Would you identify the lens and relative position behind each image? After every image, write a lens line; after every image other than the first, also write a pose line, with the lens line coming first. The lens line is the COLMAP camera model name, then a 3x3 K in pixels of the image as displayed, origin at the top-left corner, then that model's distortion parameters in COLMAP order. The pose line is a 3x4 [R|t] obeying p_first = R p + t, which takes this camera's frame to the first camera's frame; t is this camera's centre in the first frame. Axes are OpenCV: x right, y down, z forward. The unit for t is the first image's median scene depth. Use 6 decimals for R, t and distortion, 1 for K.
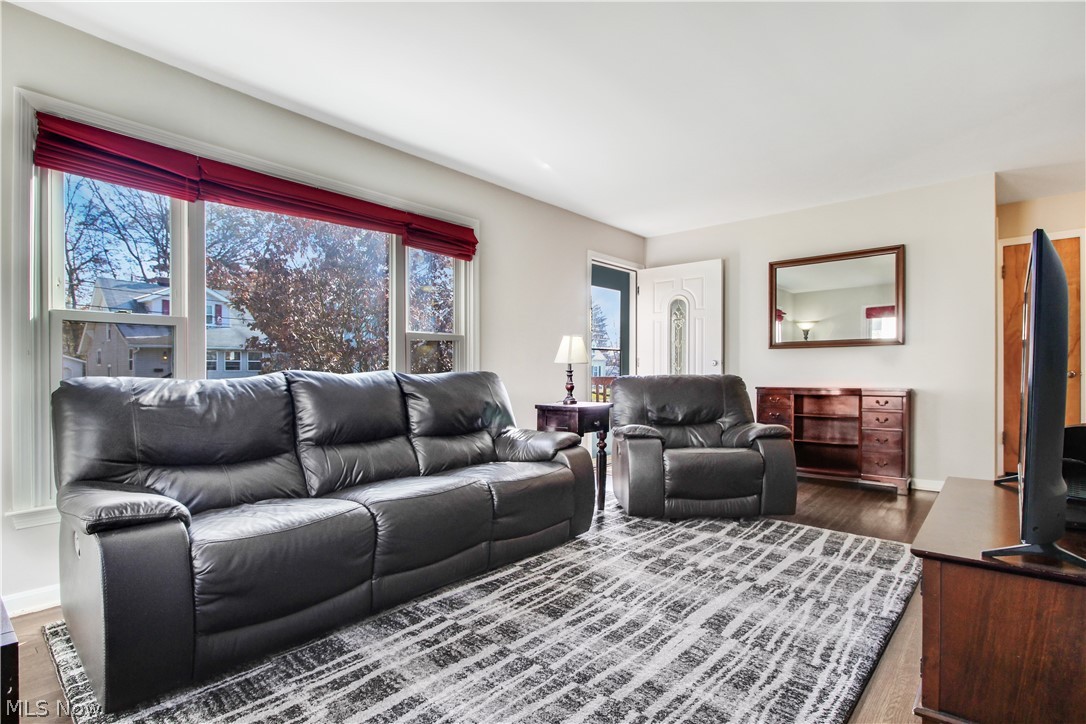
lens RADIAL K [[545.3, 0, 551.6], [0, 545.3, 362.9], [0, 0, 1]] dist [-0.001499, -0.011535]
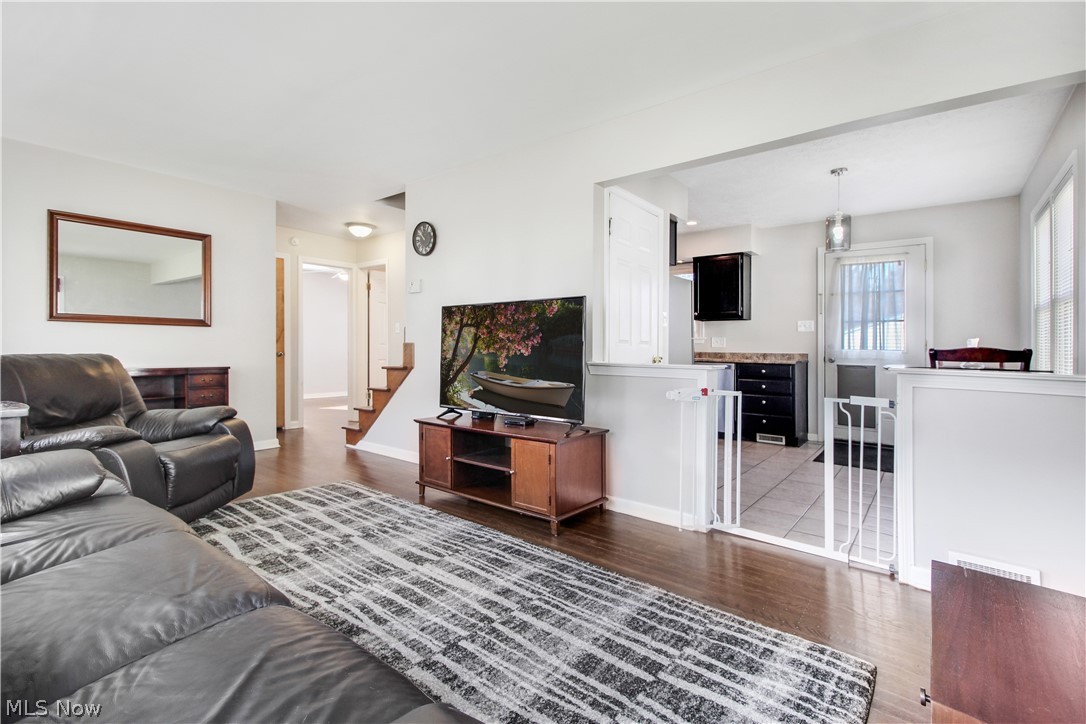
lens RADIAL K [[511.4, 0, 543.8], [0, 511.4, 368.0], [0, 0, 1]] dist [0.002455, -0.014572]
pose [[-0.023240, -0.027946, 0.999339, -0.690513], [-0.019194, 0.999437, 0.027503, 0.017335], [-0.999546, -0.018543, -0.023763, 0.637263]]
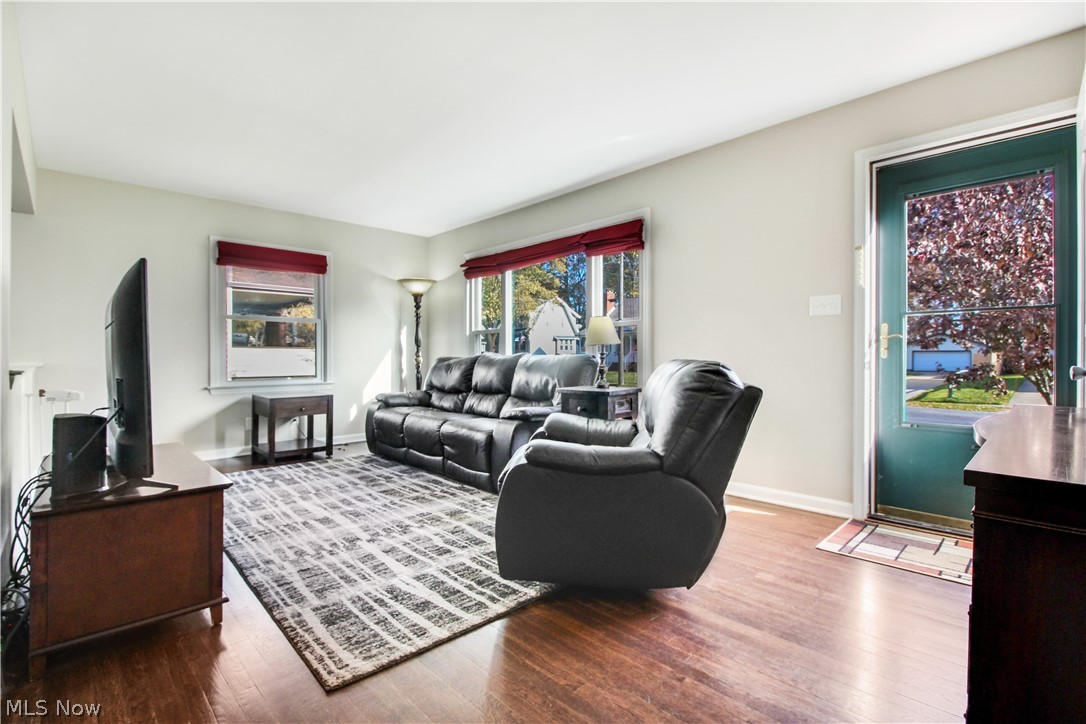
lens RADIAL K [[511.4, 0, 543.8], [0, 511.4, 368.0], [0, 0, 1]] dist [0.002455, -0.014572]
pose [[-0.115432, 0.032572, -0.992781, 1.372544], [0.015809, 0.999396, 0.030951, 0.017550], [0.993190, -0.012123, -0.115877, 1.495573]]
